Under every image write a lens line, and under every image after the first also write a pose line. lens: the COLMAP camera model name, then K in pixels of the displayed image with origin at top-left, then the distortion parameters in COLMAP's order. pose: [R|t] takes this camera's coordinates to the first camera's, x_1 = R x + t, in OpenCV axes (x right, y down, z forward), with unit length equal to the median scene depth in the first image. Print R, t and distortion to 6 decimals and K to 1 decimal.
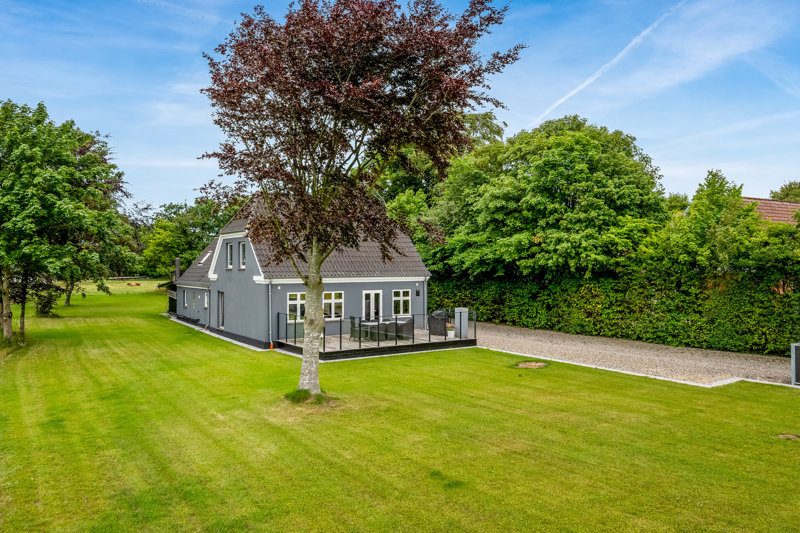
lens RADIAL K [[576.6, 0, 400.0], [0, 576.6, 266.5], [0, 0, 1]] dist [-0.000414, -0.000528]
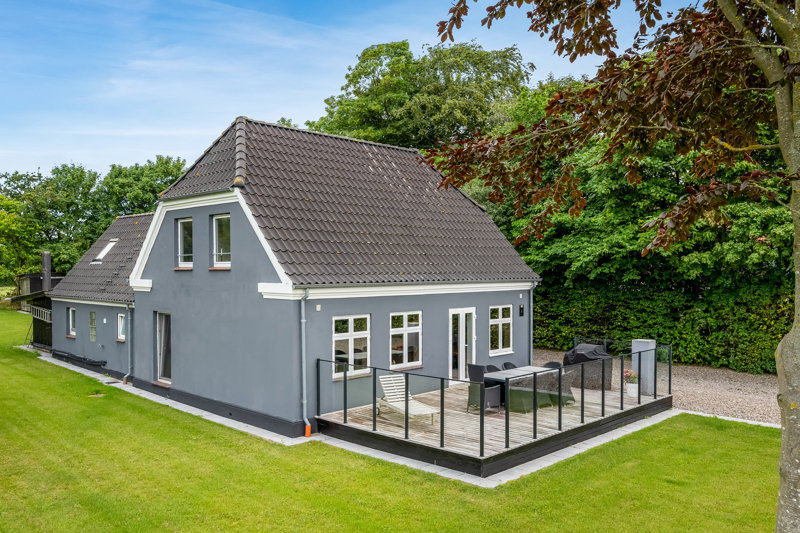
lens RADIAL K [[653.6, 0, 399.7], [0, 653.6, 287.0], [0, 0, 1]] dist [0.007395, 0.002633]
pose [[0.985084, -0.005489, 0.171988, -0.202112], [0.000584, 0.999592, 0.028558, 0.003627], [-0.172075, -0.028032, 0.984685, 0.383941]]
